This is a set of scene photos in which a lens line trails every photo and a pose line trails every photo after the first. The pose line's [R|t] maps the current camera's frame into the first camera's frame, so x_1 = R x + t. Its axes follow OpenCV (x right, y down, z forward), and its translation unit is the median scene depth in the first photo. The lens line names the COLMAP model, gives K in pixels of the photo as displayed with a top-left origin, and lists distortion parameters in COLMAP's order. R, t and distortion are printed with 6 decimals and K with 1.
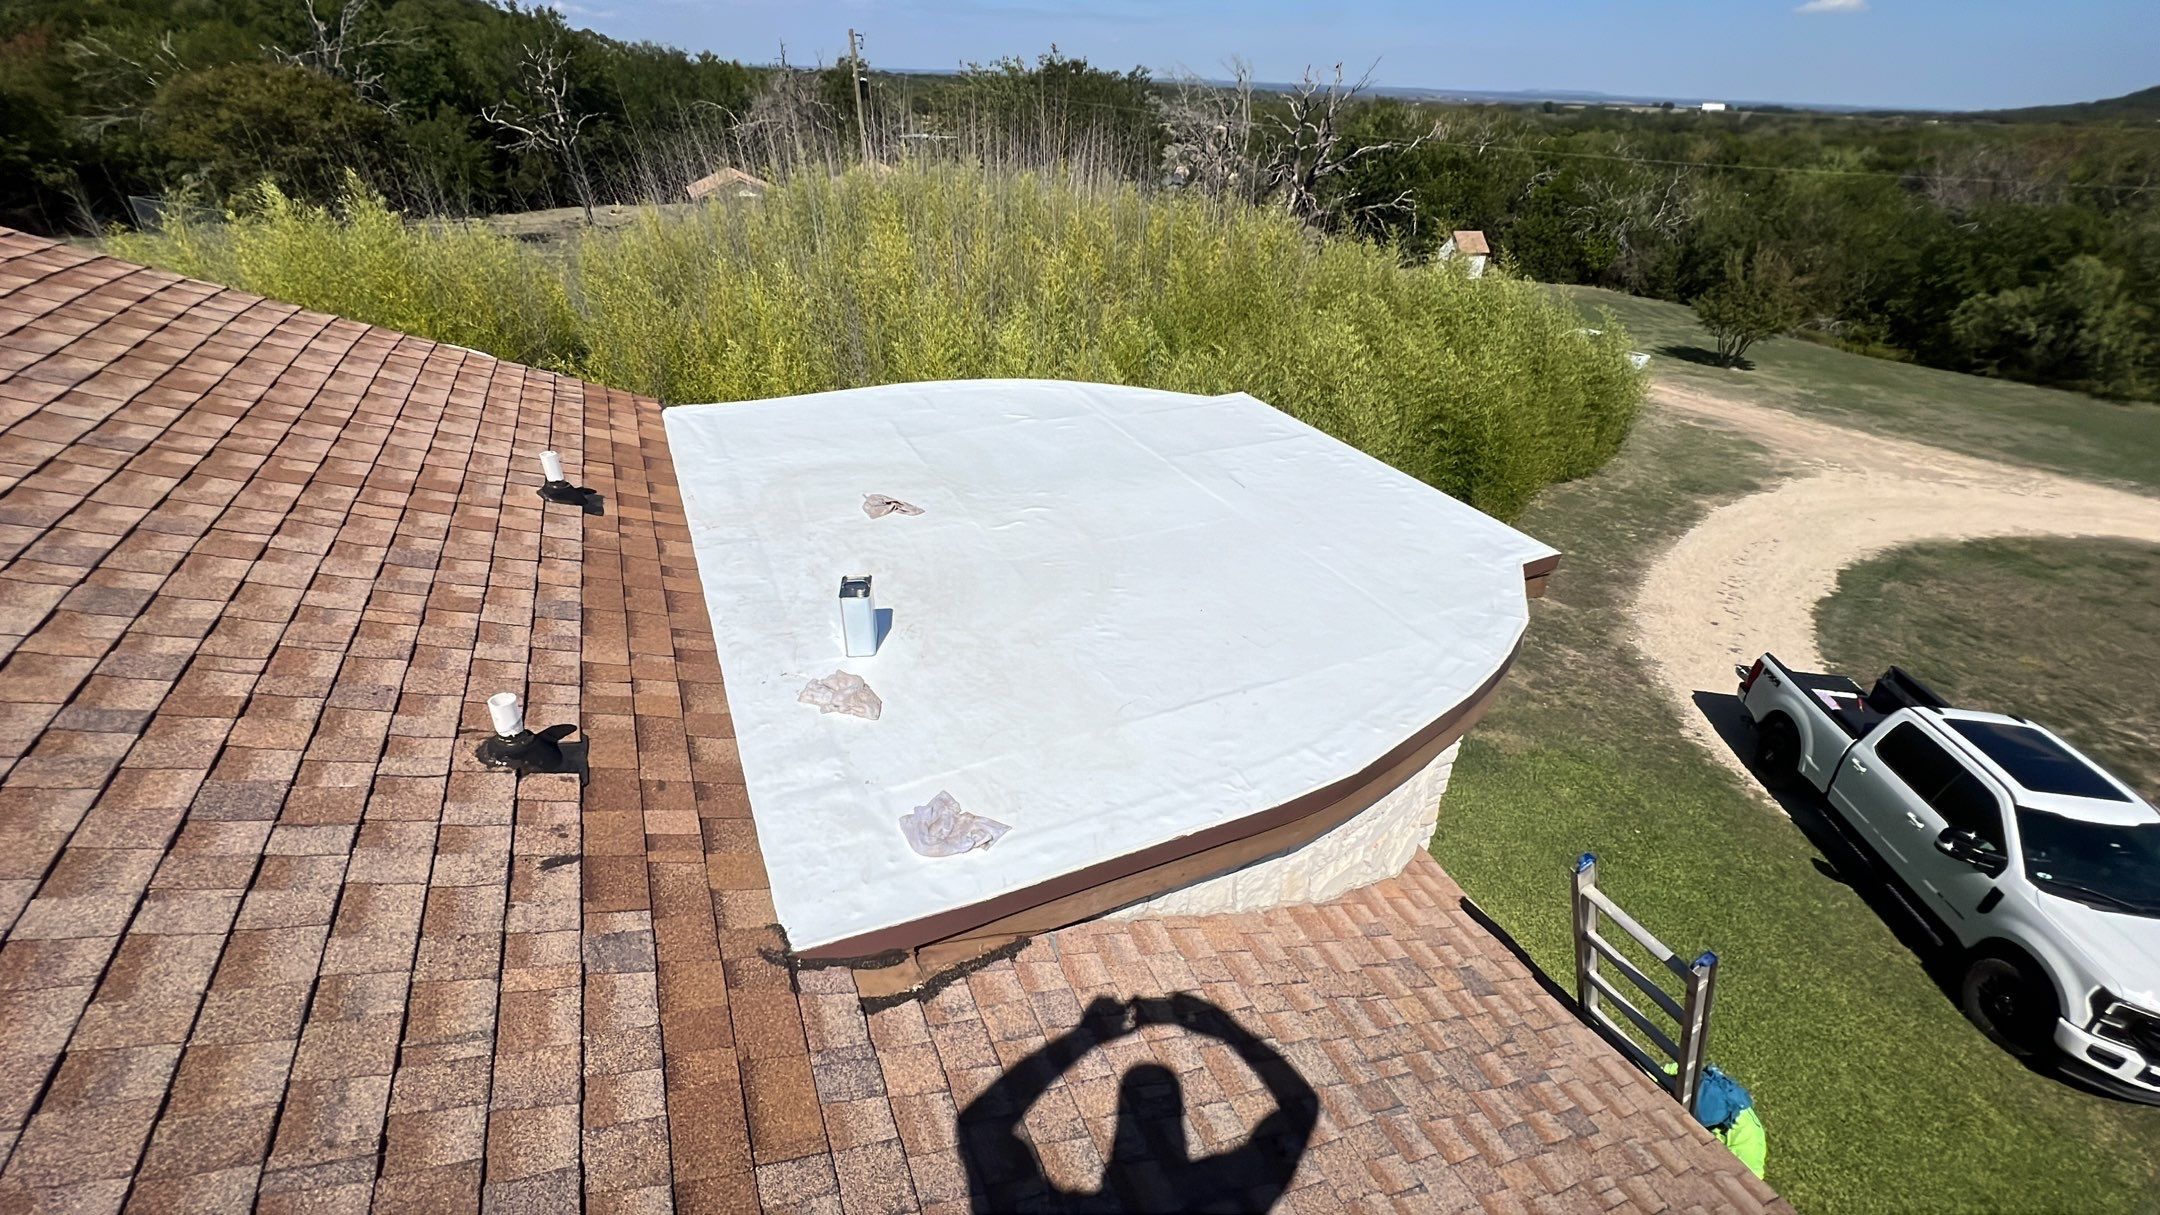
lens RADIAL K [[922.5, 0, 1080.0], [0, 922.5, 607.5], [0, 0, 1]] dist [-0.001781, 0.000899]
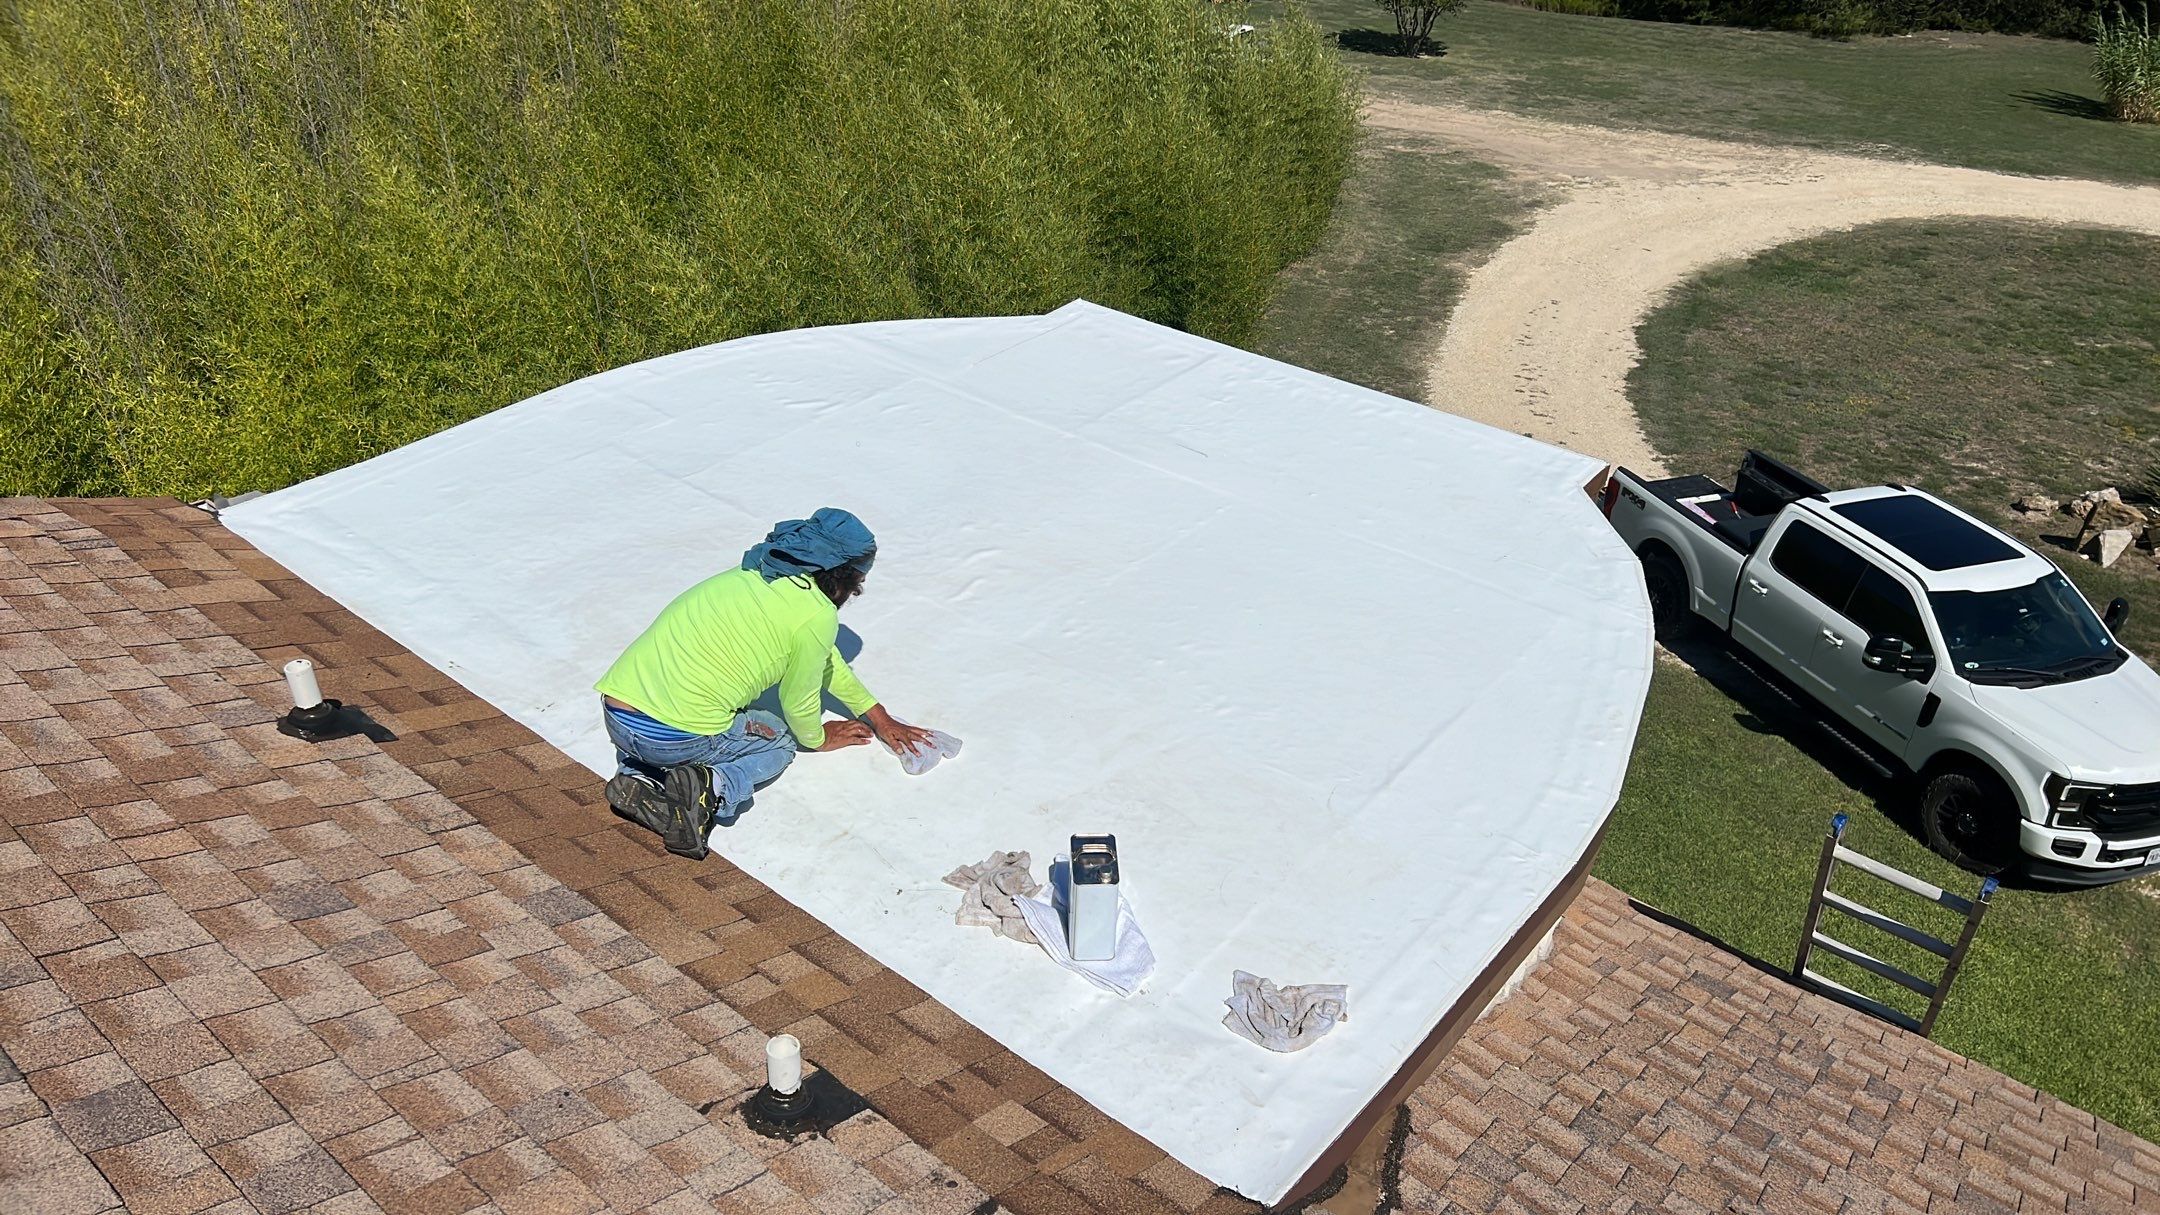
lens RADIAL K [[1567.4, 0, 1080.0], [0, 1567.4, 607.5], [0, 0, 1]] dist [0.024811, -0.006659]
pose [[0.903515, -0.243847, 0.352420, -0.139167], [0.227588, 0.969813, 0.087556, -0.052846], [-0.363132, 0.001098, 0.931737, -0.044095]]
